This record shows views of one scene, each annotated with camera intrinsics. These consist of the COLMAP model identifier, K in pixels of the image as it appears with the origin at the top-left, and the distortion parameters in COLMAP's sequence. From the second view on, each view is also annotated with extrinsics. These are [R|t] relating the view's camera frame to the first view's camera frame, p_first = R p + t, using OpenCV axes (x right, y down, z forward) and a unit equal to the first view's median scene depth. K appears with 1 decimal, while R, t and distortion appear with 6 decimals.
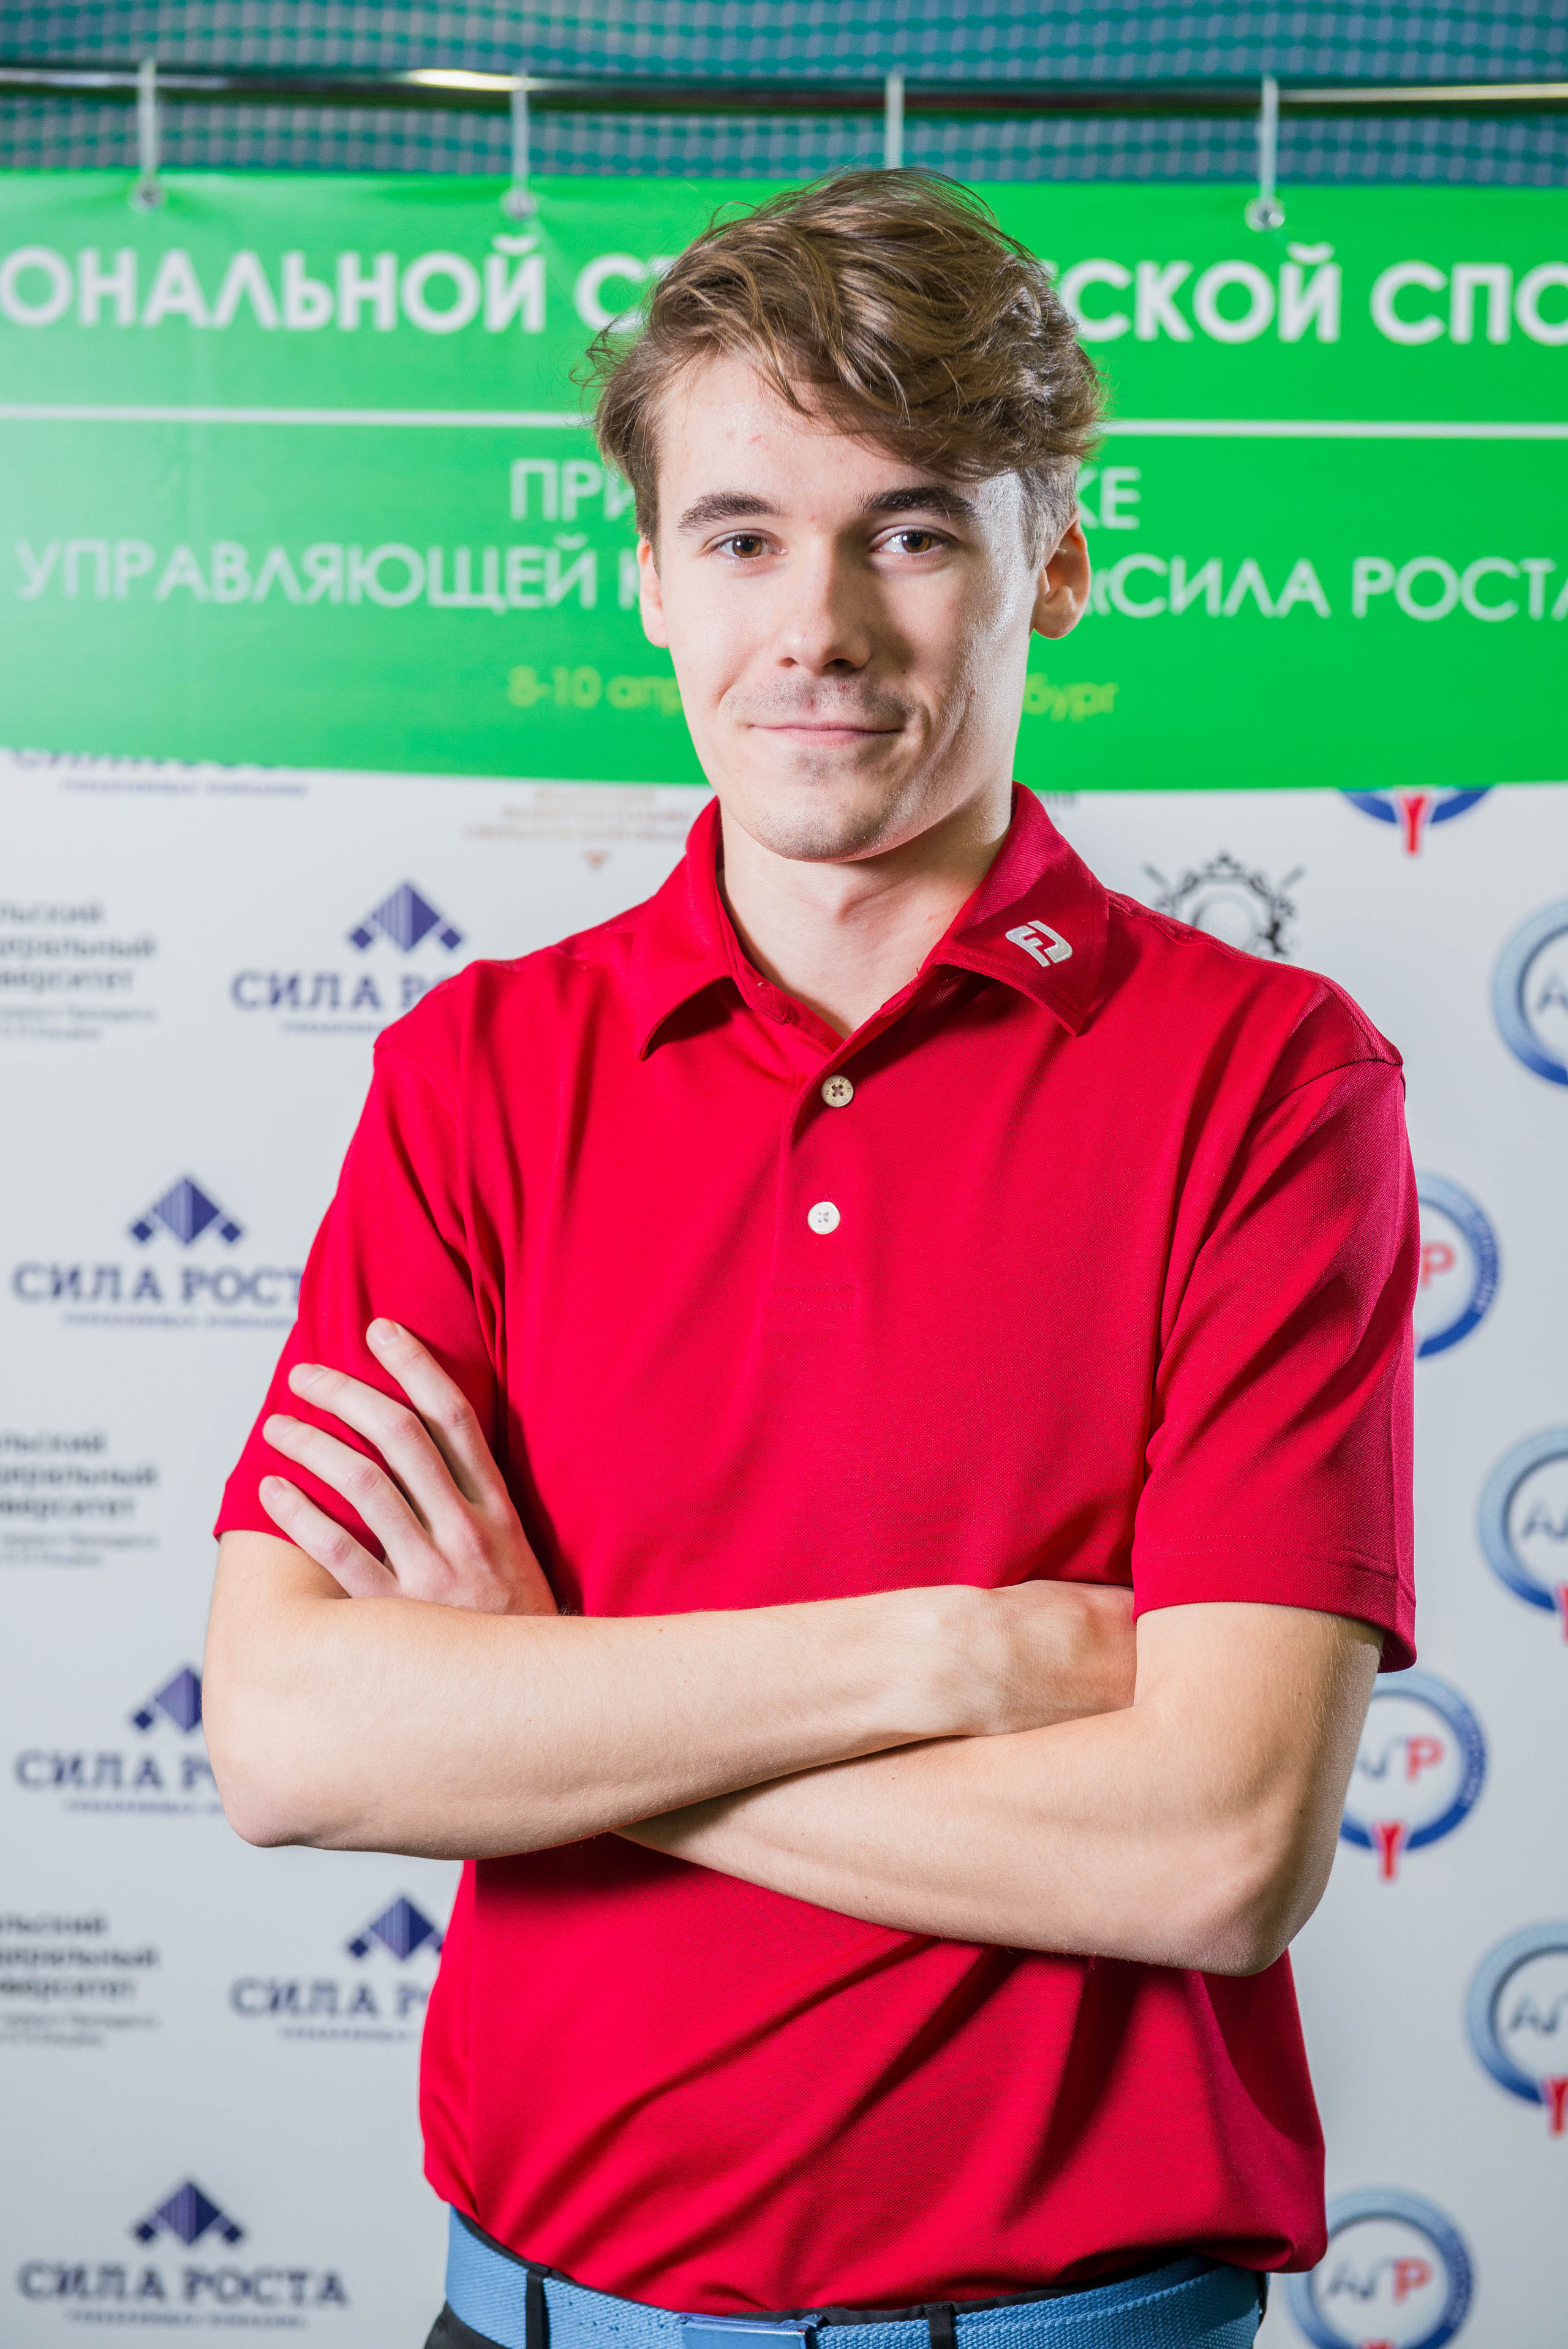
lens RADIAL K [[4567.3, 0, 784.0], [0, 4567.3, 1174.5], [0, 0, 1]] dist [0.183566, -0.708934]
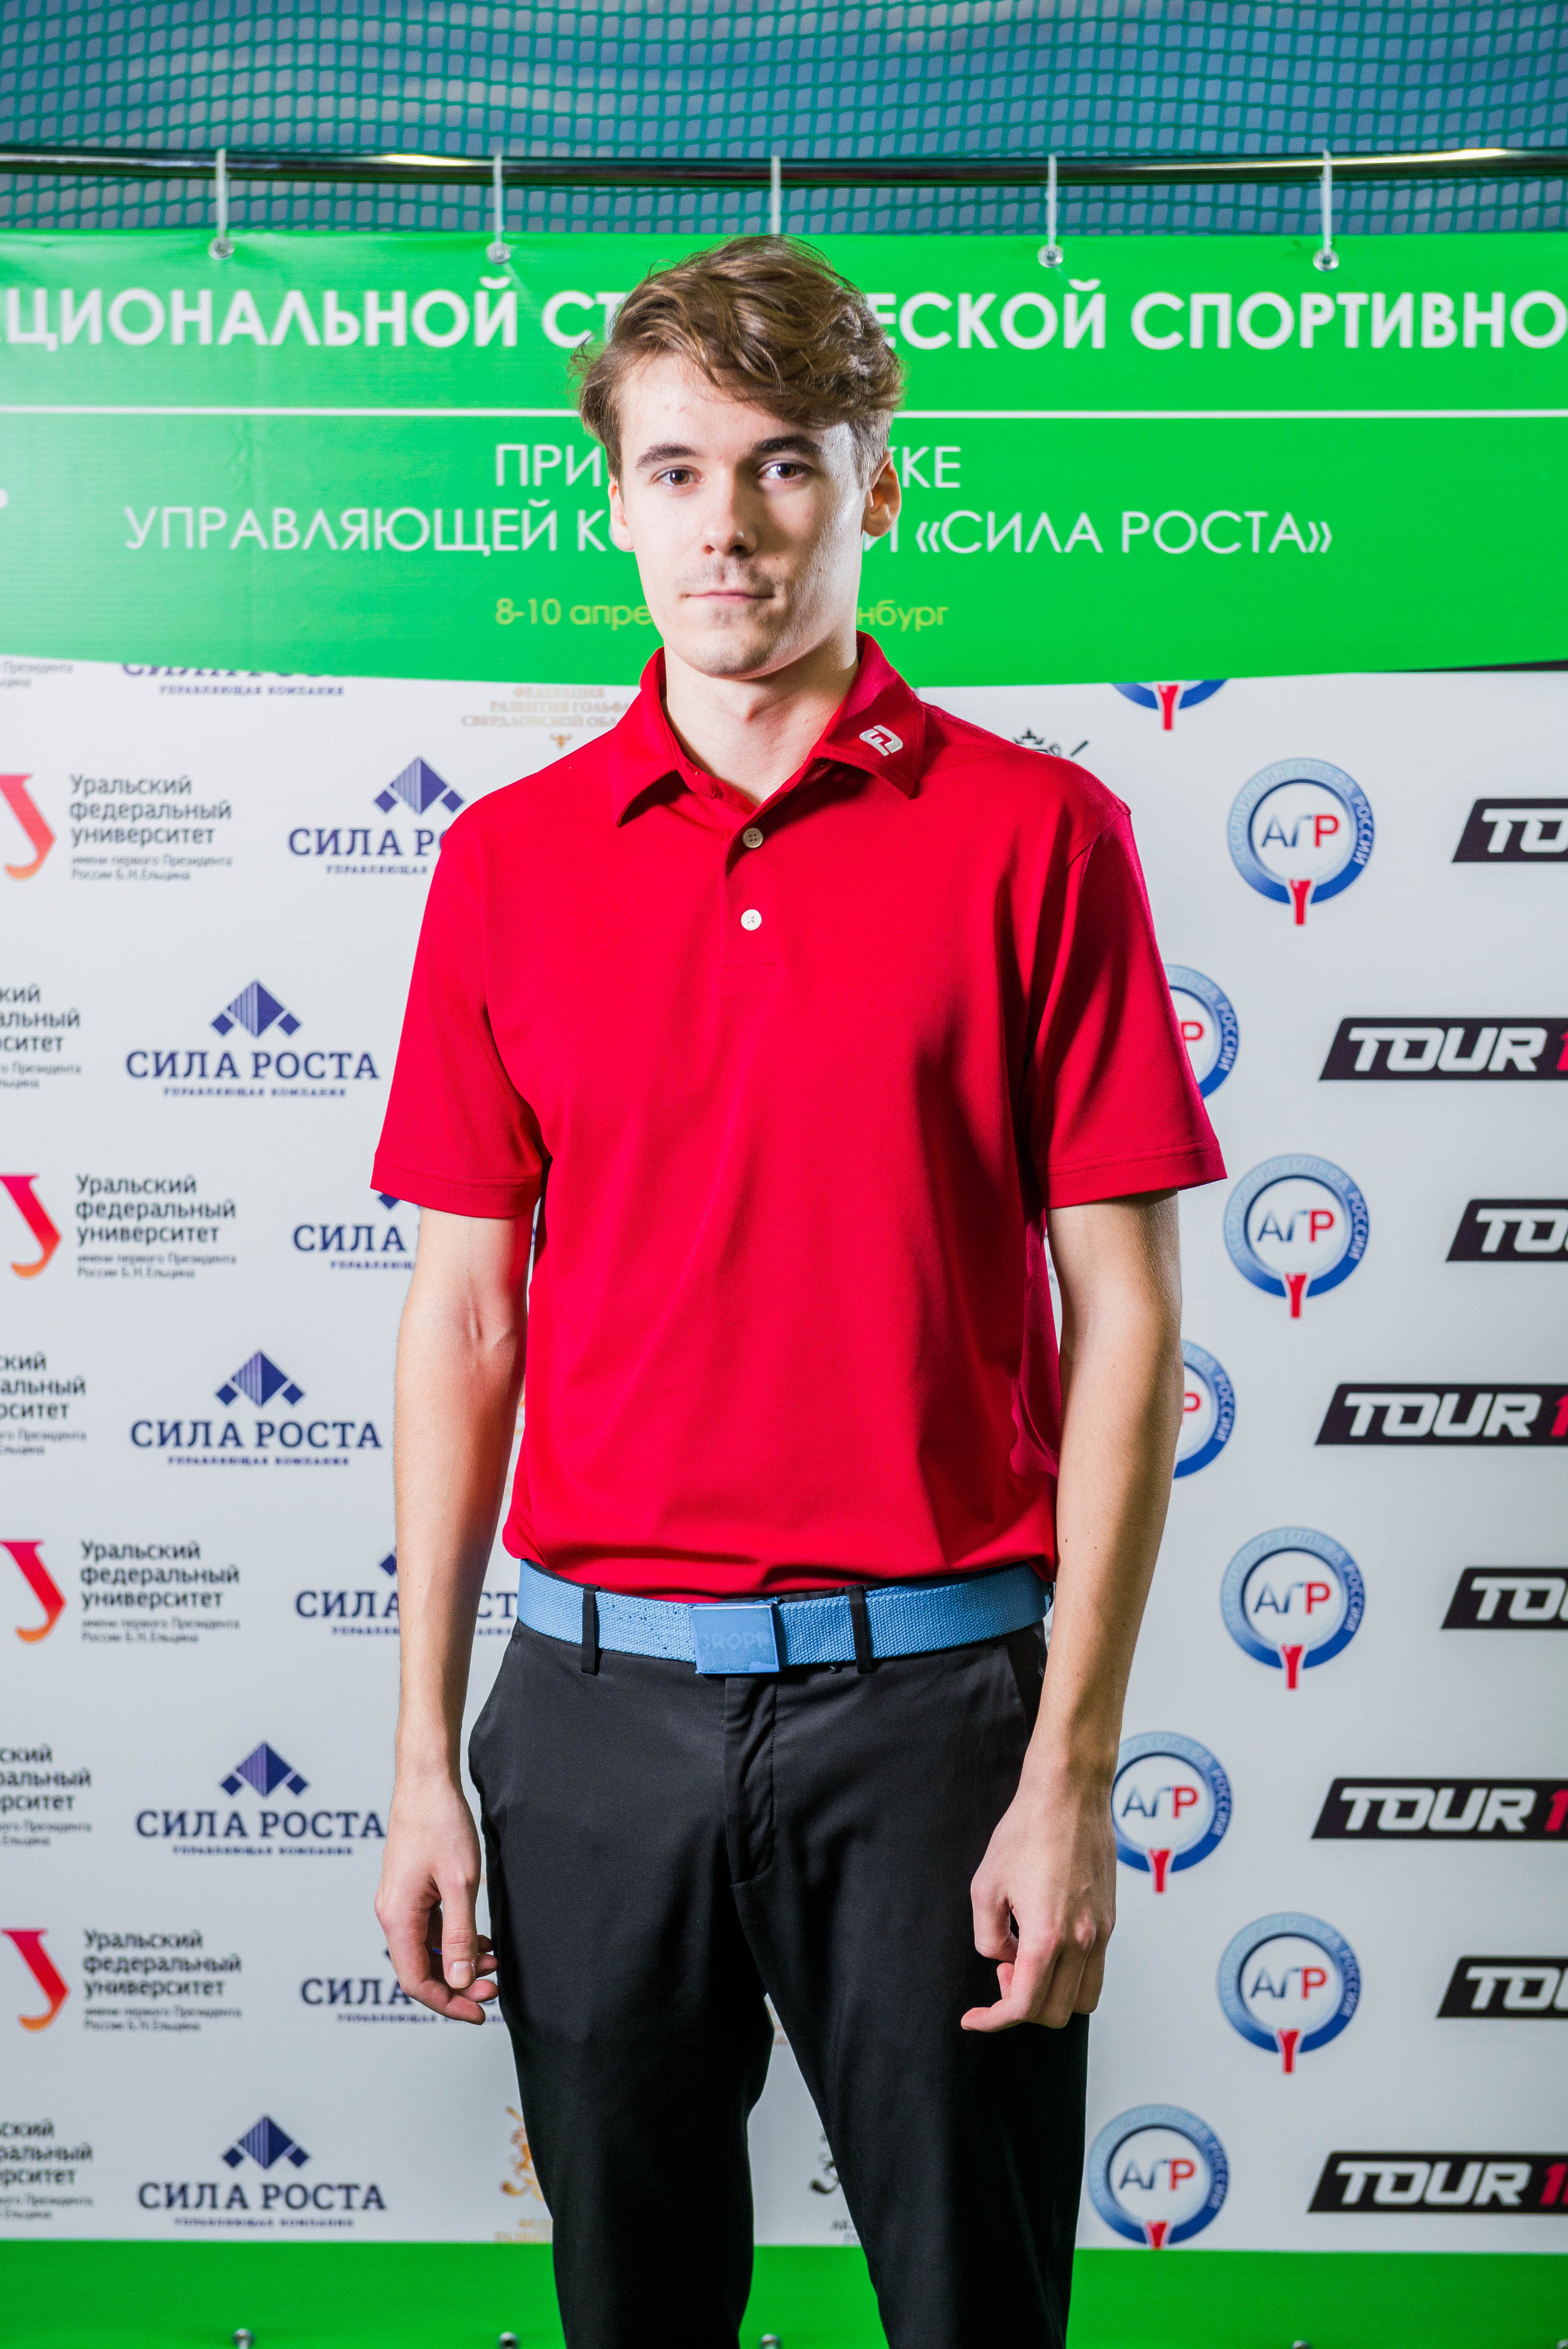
lens RADIAL K [[4774.0, 0, 784.0], [0, 4774.0, 1174.5], [0, 0, 1]] dist [0.215136, -0.864336]
pose [[0.999743, -0.012393, 0.019001, -0.003983], [0.012673, 0.999812, -0.014706, 0.079793], [-0.018815, 0.014943, 0.999711, -0.400646]]
